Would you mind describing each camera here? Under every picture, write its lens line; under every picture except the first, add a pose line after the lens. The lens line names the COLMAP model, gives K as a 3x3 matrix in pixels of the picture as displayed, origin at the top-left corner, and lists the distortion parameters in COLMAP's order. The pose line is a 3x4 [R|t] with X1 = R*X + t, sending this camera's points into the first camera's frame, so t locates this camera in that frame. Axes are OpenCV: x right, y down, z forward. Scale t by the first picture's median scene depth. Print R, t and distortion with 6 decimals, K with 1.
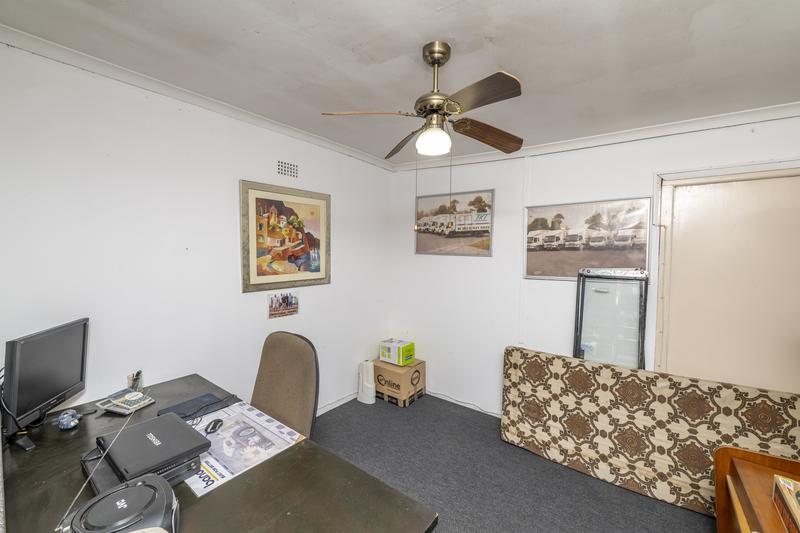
lens RADIAL K [[316.4, 0, 400.0], [0, 316.4, 266.5], [0, 0, 1]] dist [-0.002339, -0.000154]
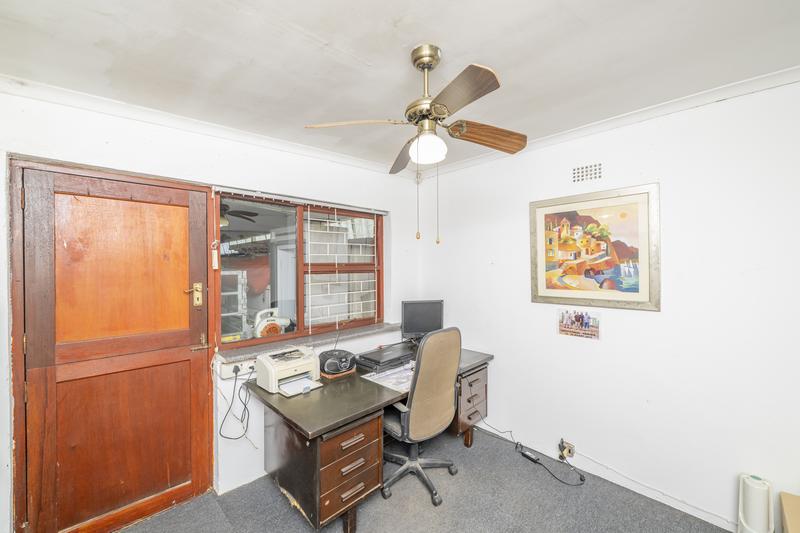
lens RADIAL K [[316.4, 0, 400.0], [0, 316.4, 266.5], [0, 0, 1]] dist [-0.002339, -0.000154]
pose [[-0.147567, 0.001149, -0.989051, 0.614072], [-0.041510, 0.999111, 0.007354, -0.028987], [0.988181, 0.042141, -0.147388, 0.632526]]
